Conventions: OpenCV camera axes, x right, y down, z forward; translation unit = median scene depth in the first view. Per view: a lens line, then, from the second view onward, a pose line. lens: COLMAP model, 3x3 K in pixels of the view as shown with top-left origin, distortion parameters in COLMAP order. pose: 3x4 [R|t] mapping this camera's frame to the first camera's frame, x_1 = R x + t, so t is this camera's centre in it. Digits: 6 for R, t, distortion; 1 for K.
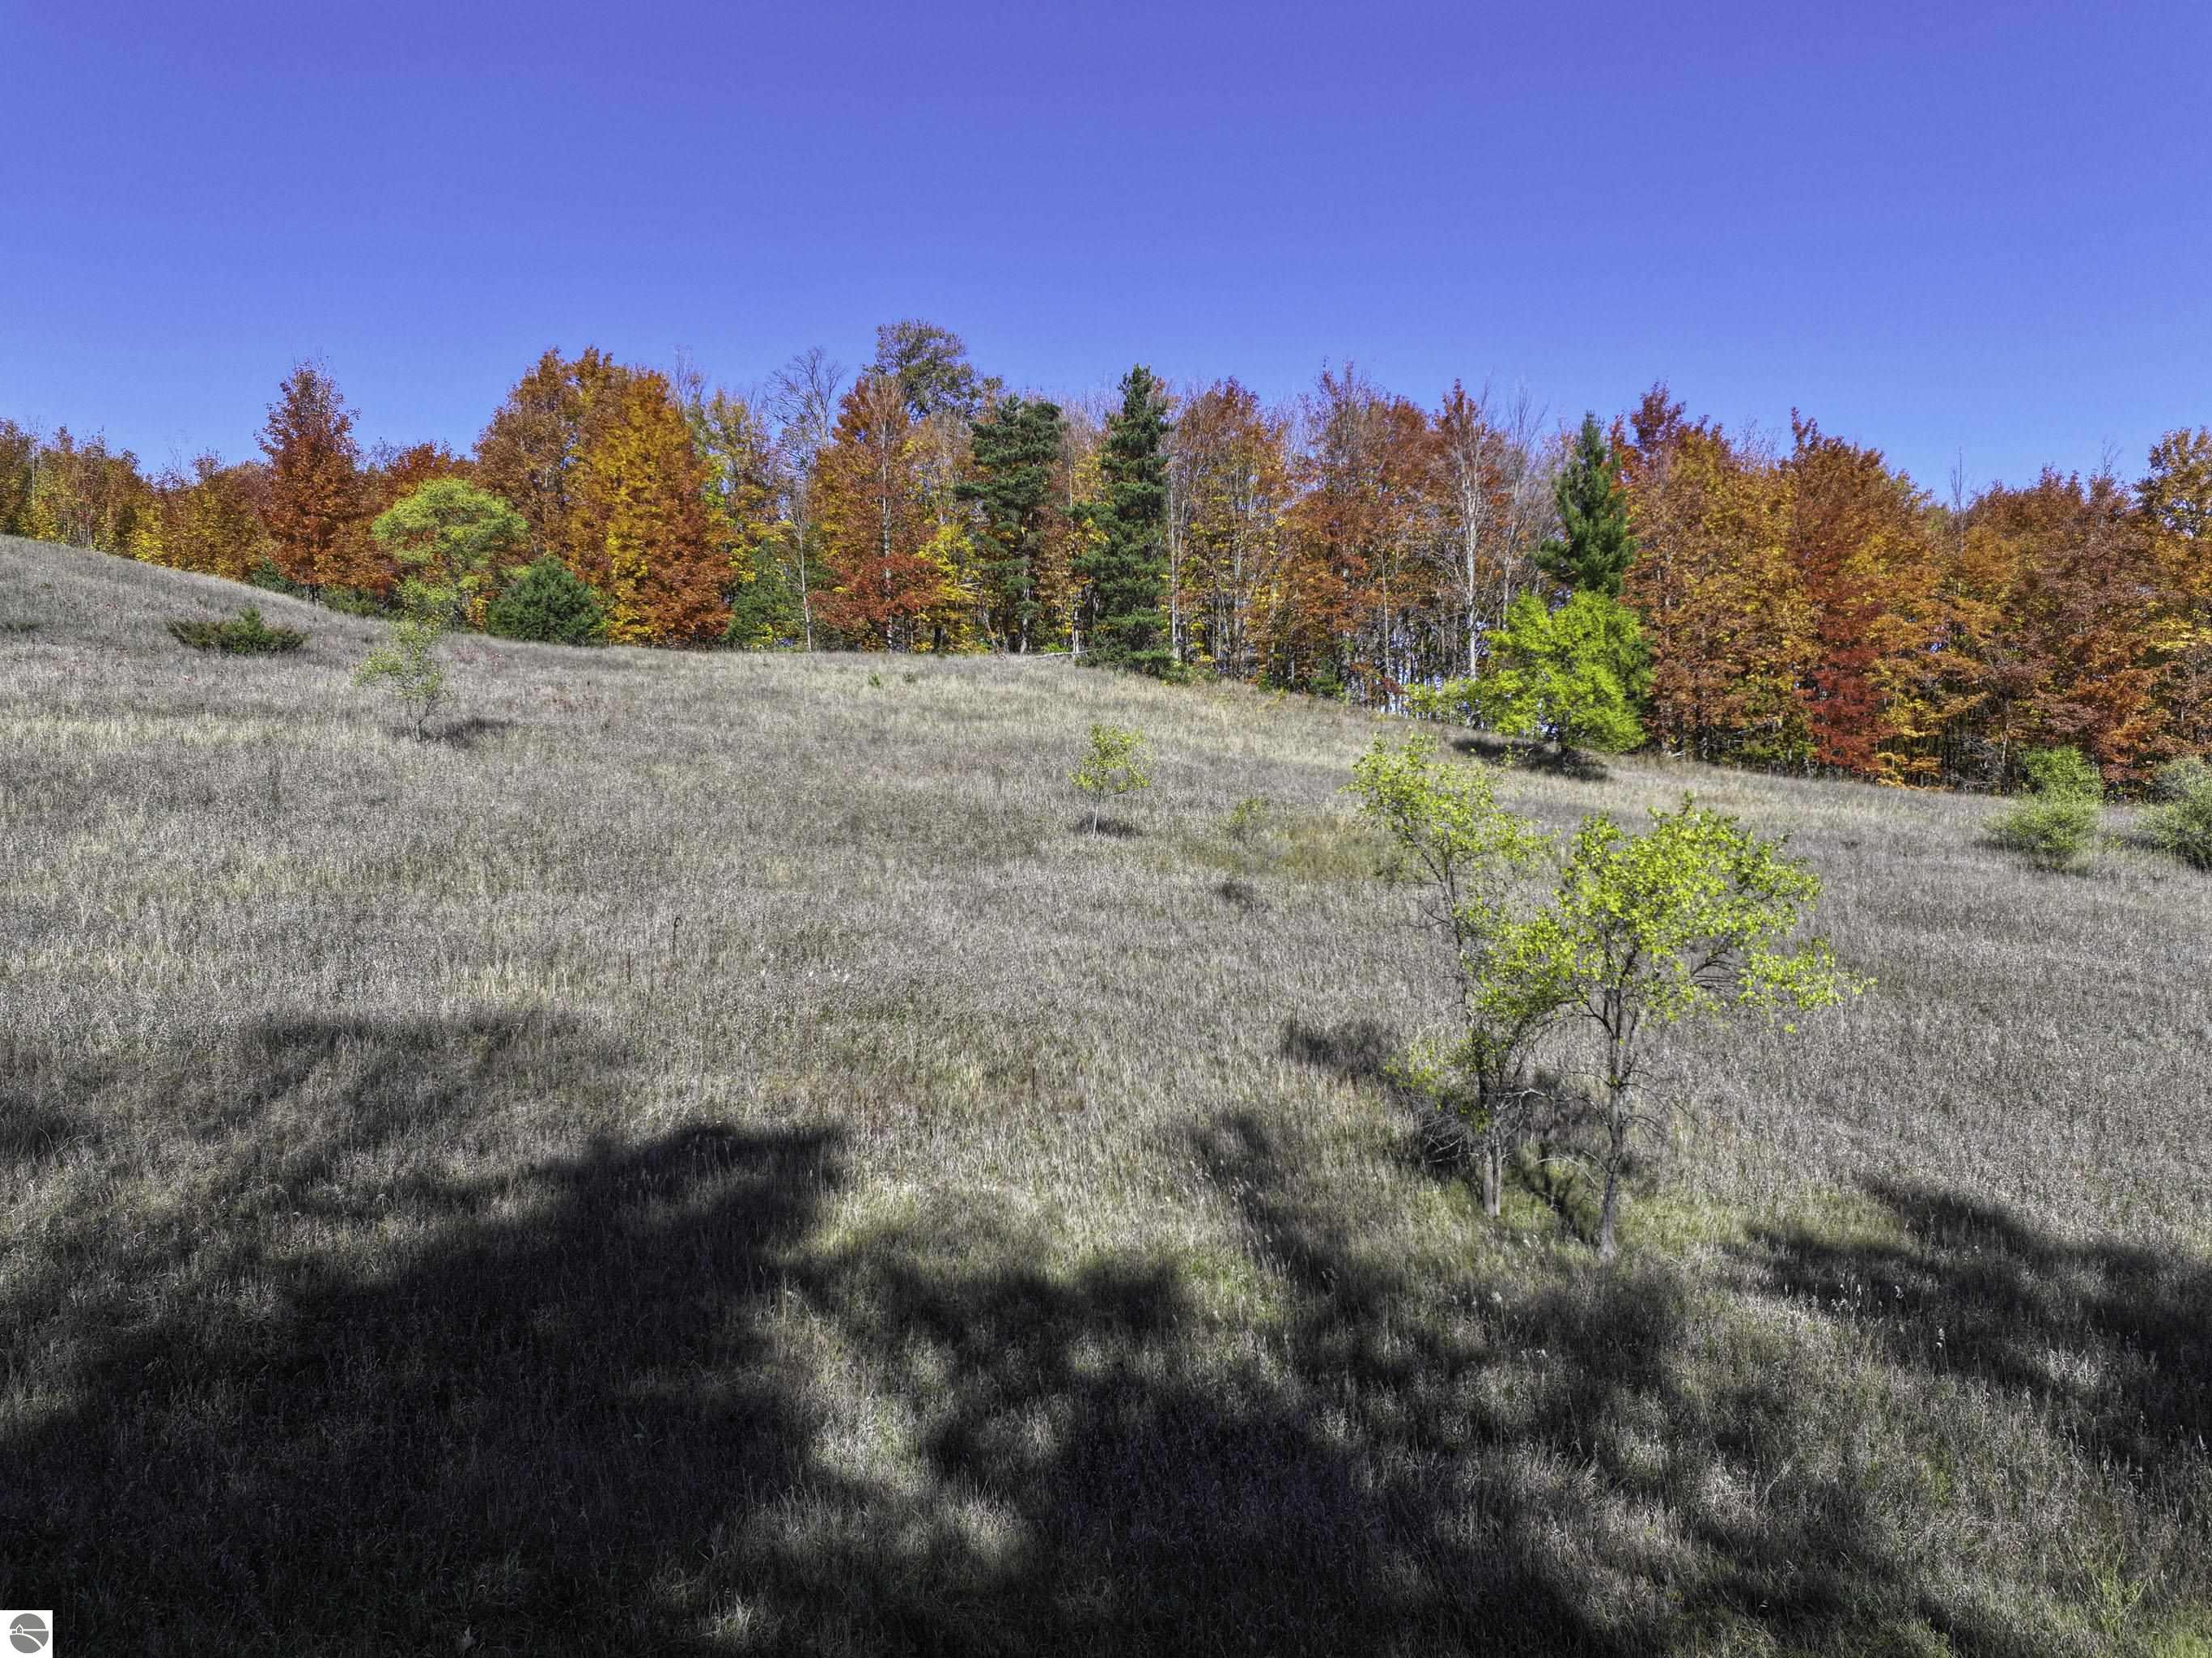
lens RADIAL K [[1563.1, 0, 1106.0], [0, 1563.1, 829.0], [0, 0, 1]] dist [0.006164, -0.001298]
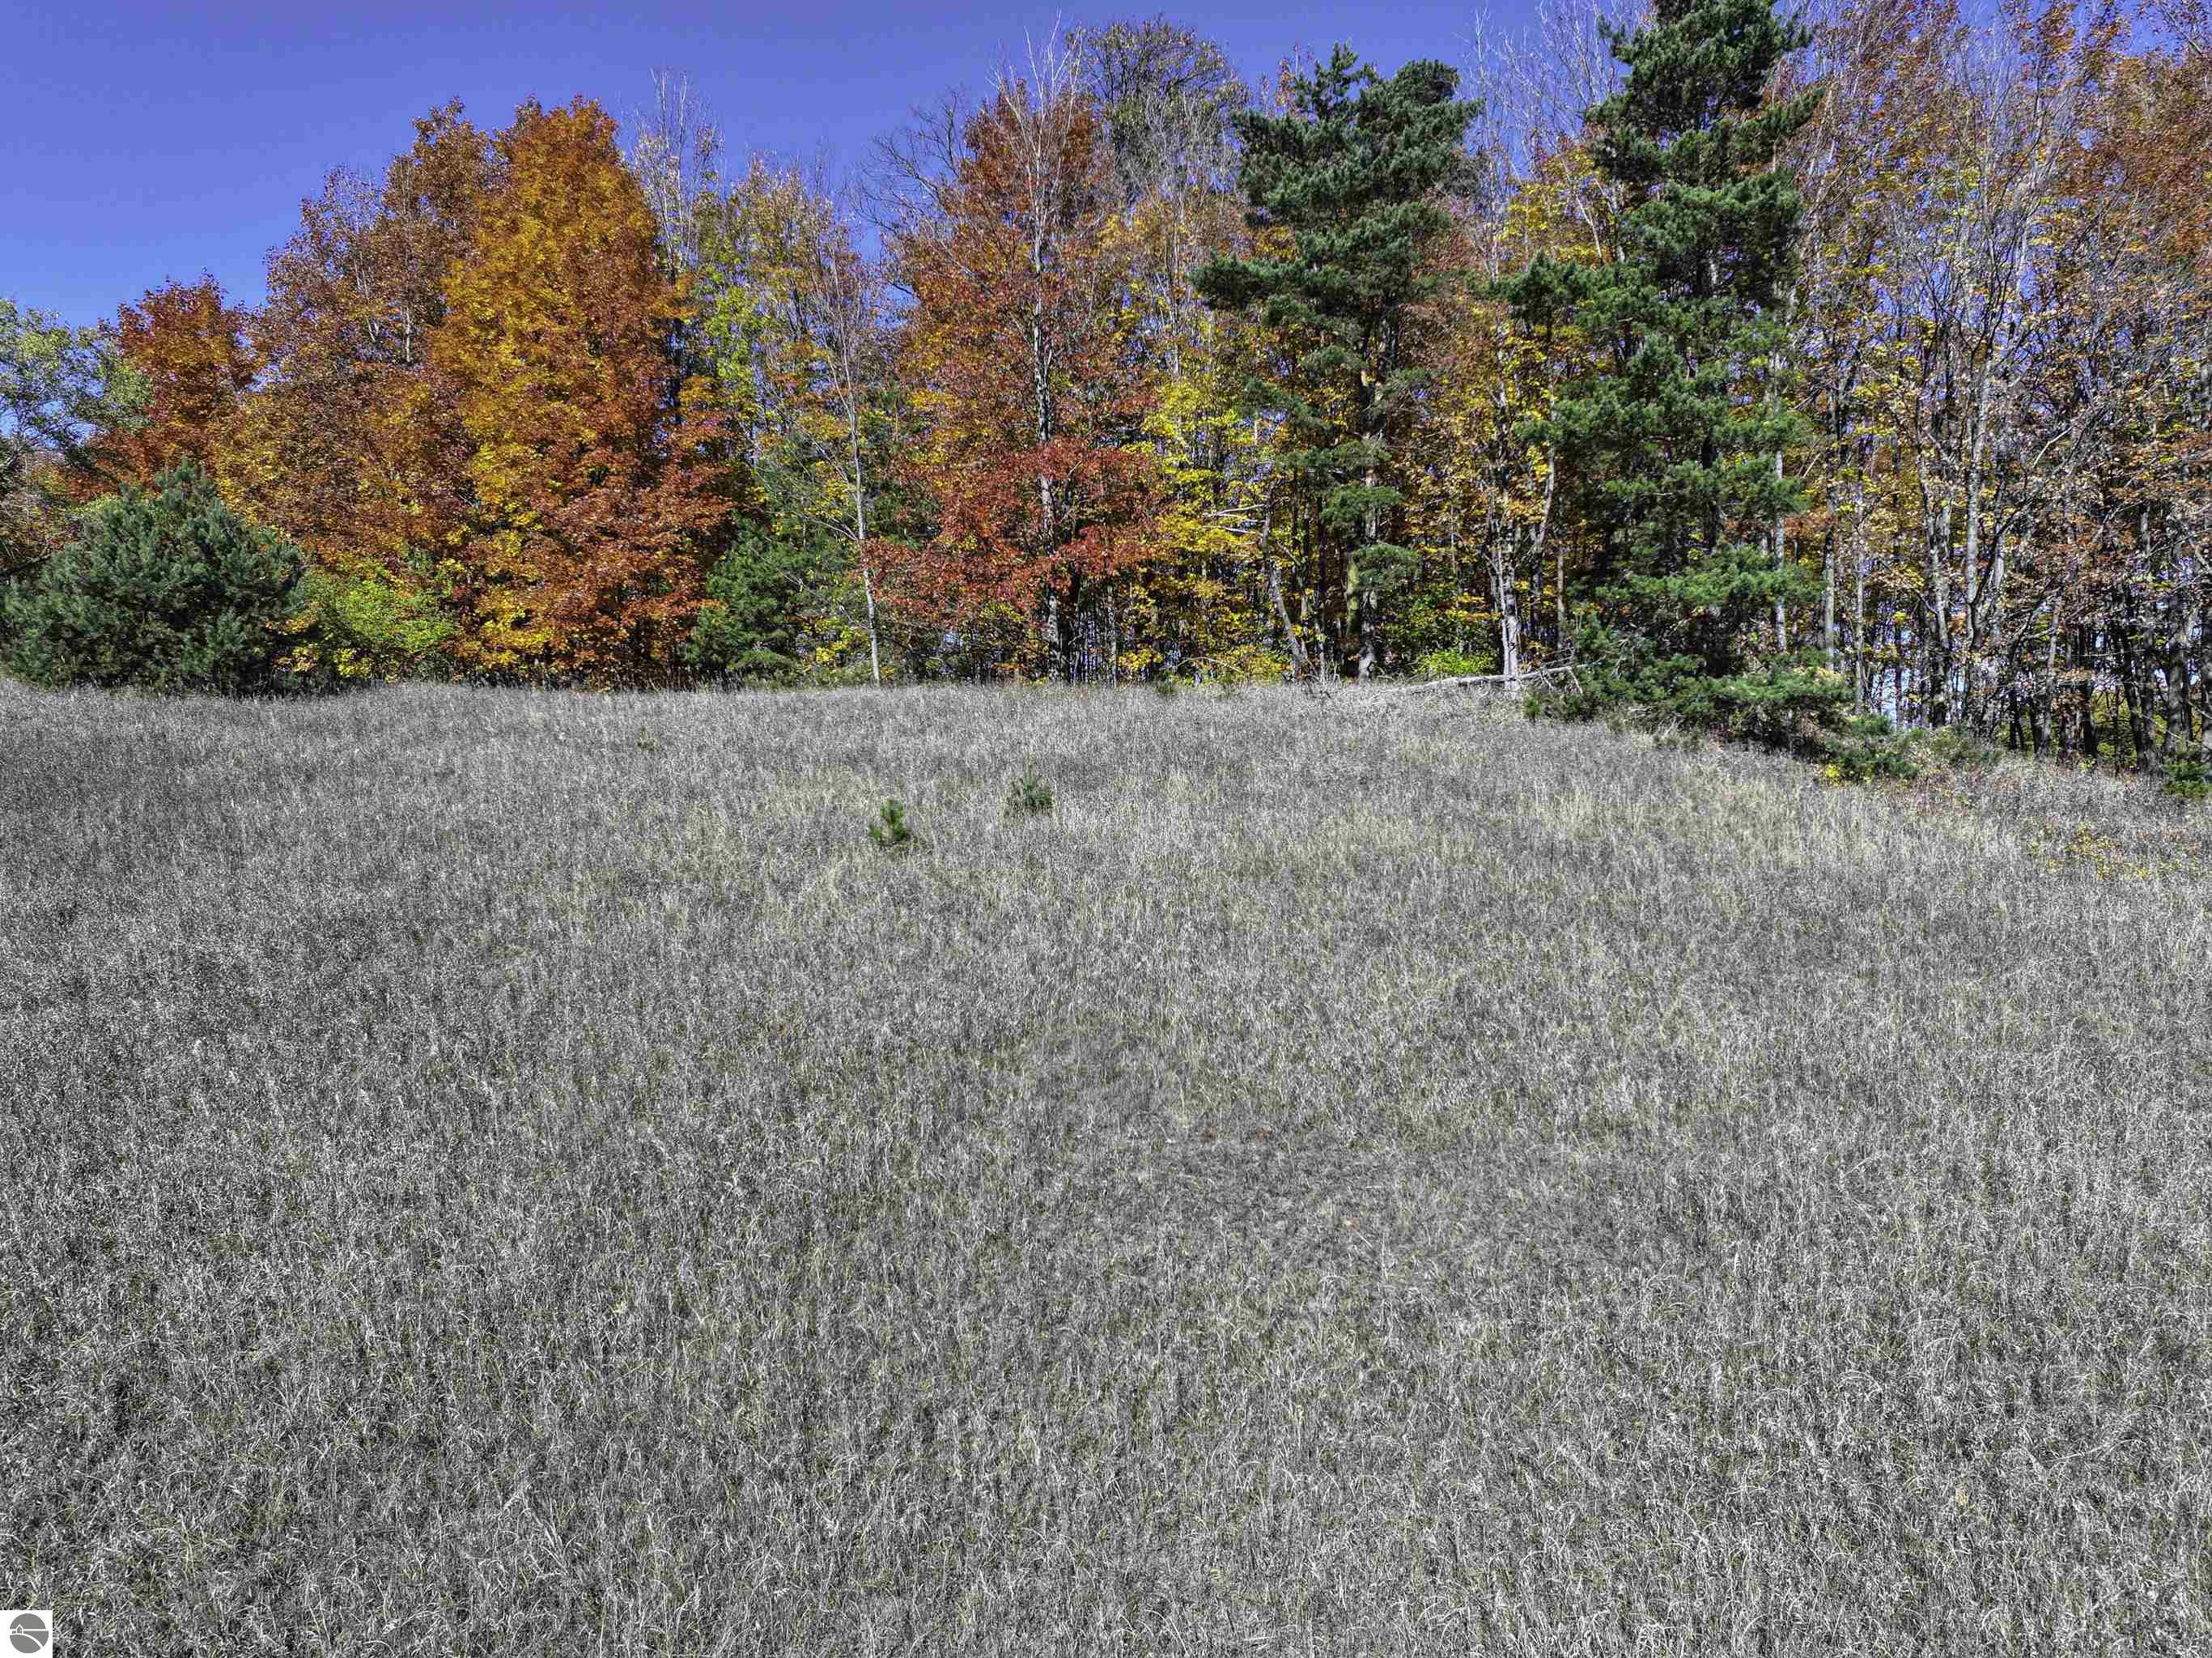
lens RADIAL K [[1563.1, 0, 1106.0], [0, 1563.1, 829.0], [0, 0, 1]] dist [0.006164, -0.001298]
pose [[0.981989, -0.003571, -0.188903, -0.043783], [0.006961, 0.999826, 0.017285, -0.079700], [0.188809, -0.018288, 0.981844, 0.586574]]
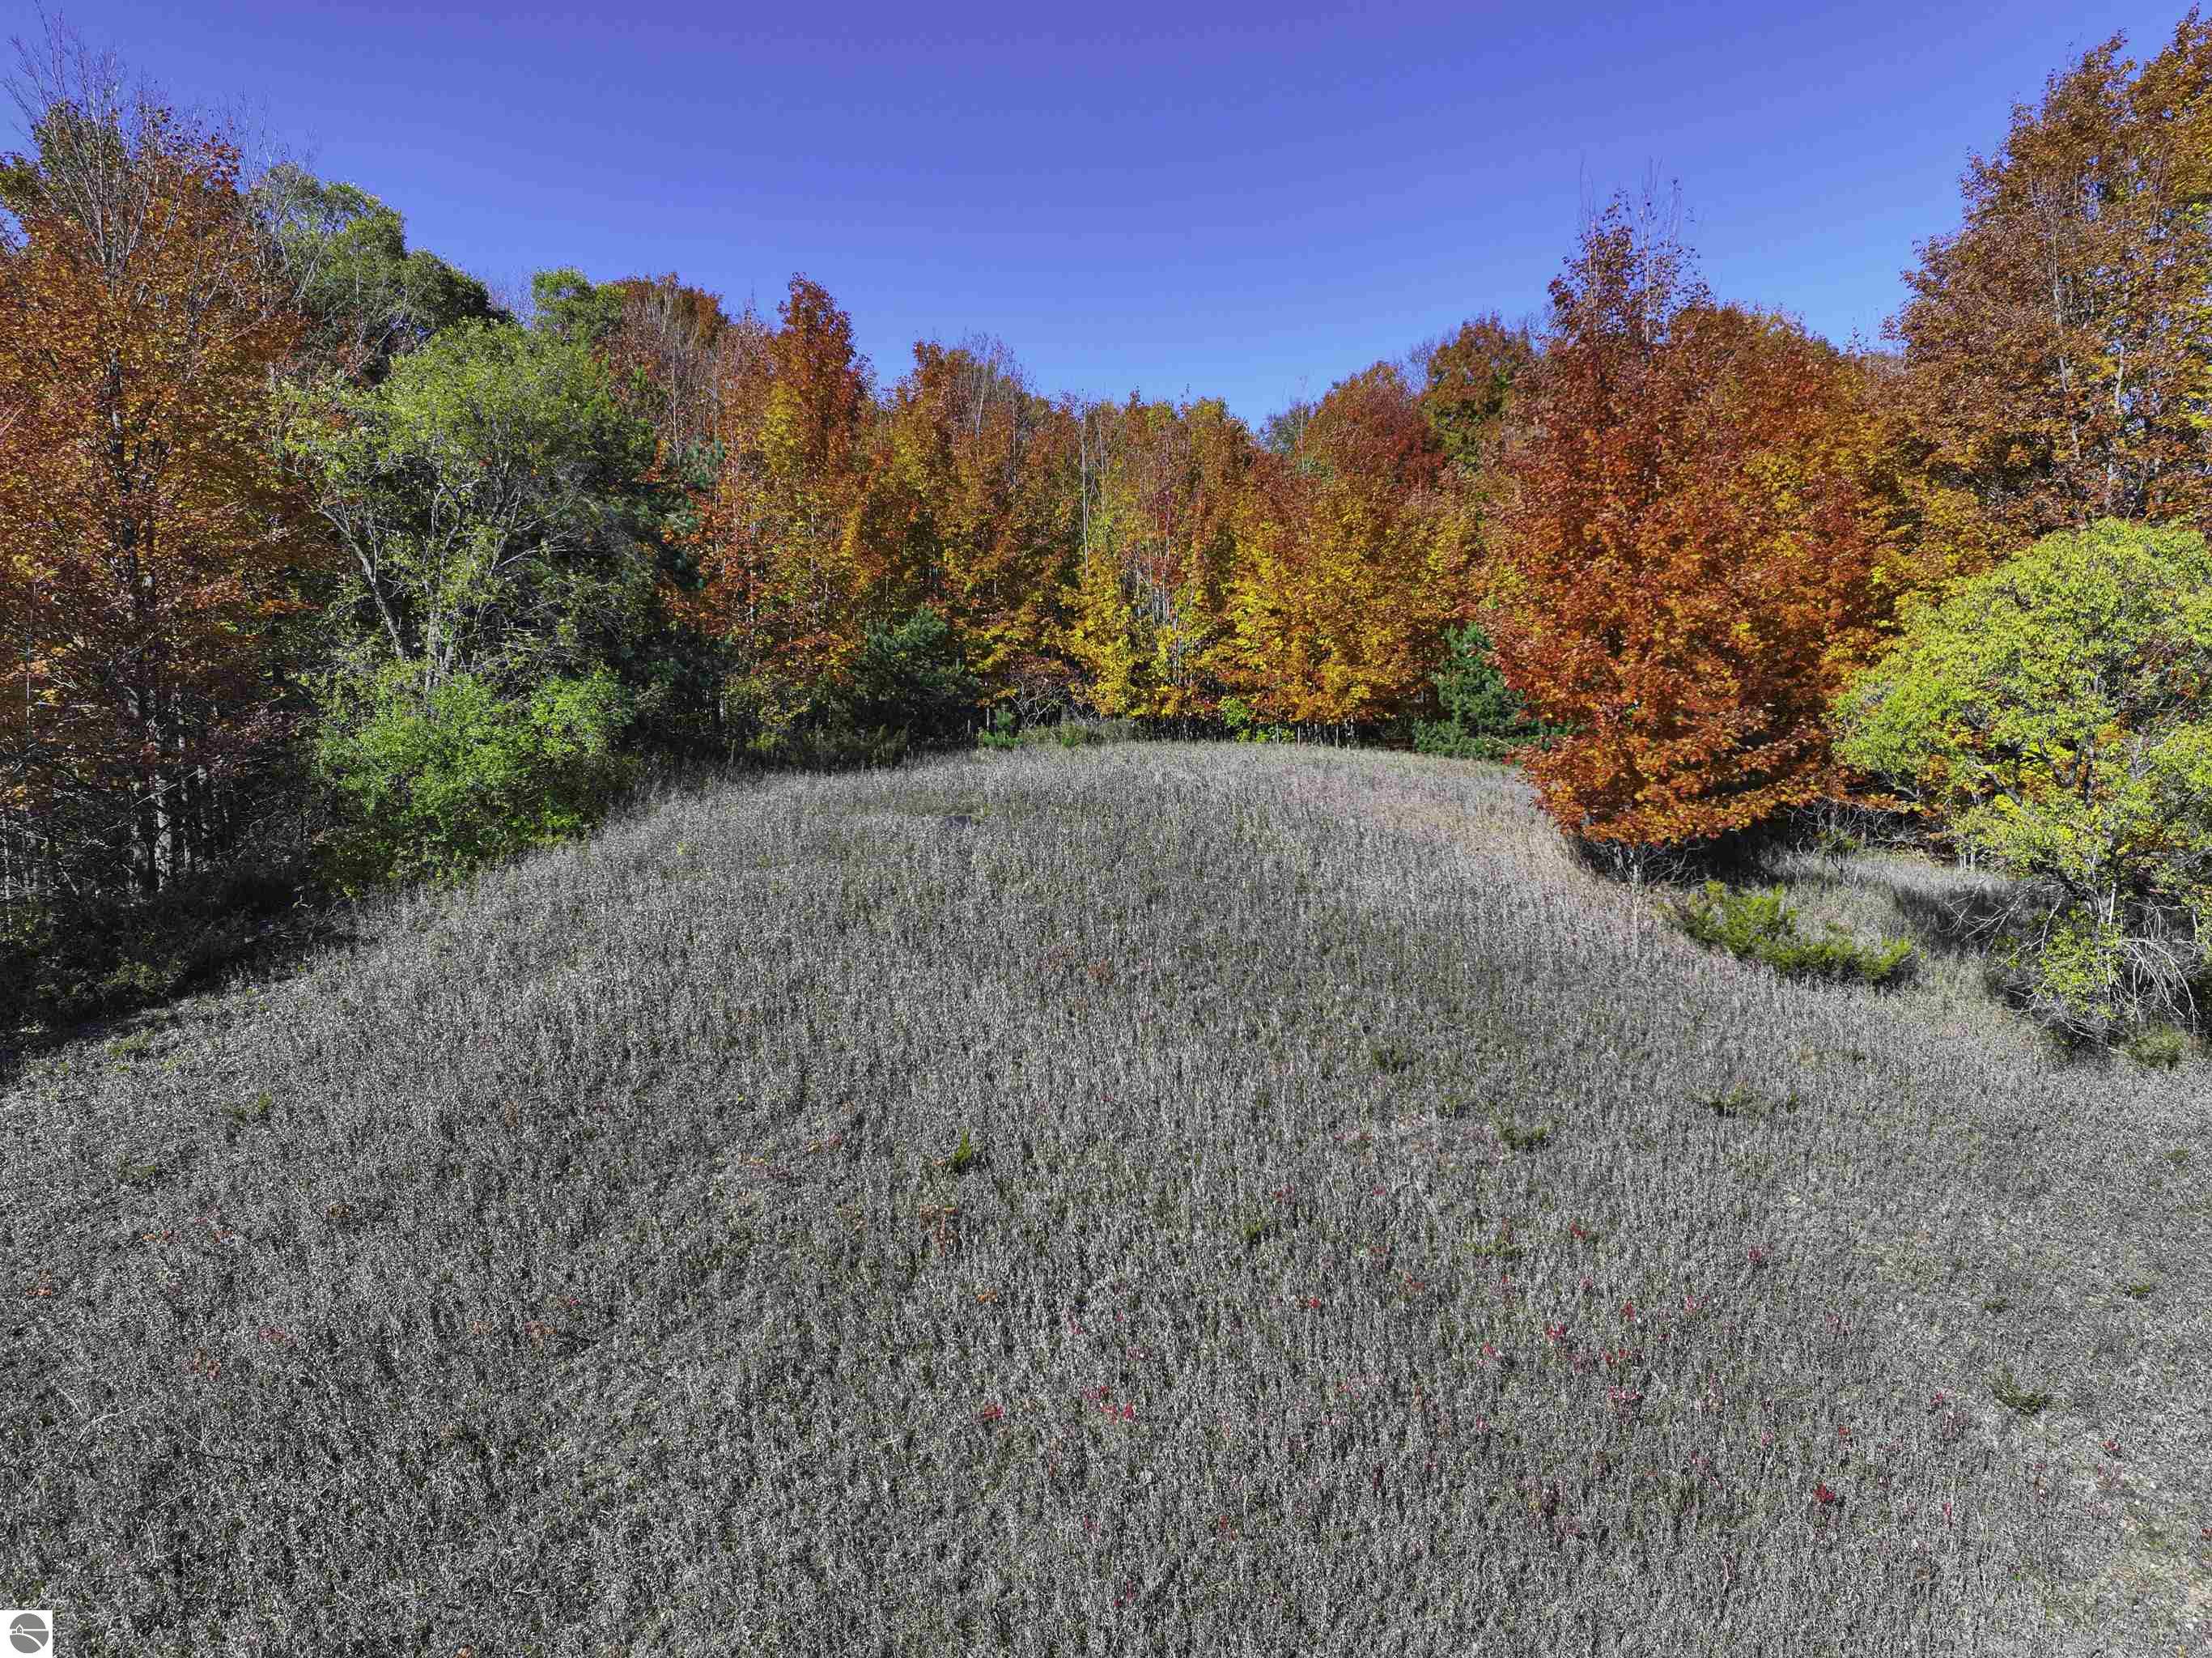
lens RADIAL K [[1563.1, 0, 1106.0], [0, 1563.1, 829.0], [0, 0, 1]] dist [0.006164, -0.001298]
pose [[0.793976, 0.048506, -0.606011, -0.344748], [0.028713, 0.992708, 0.117078, -0.183853], [0.607271, -0.110358, 0.786793, 0.574830]]
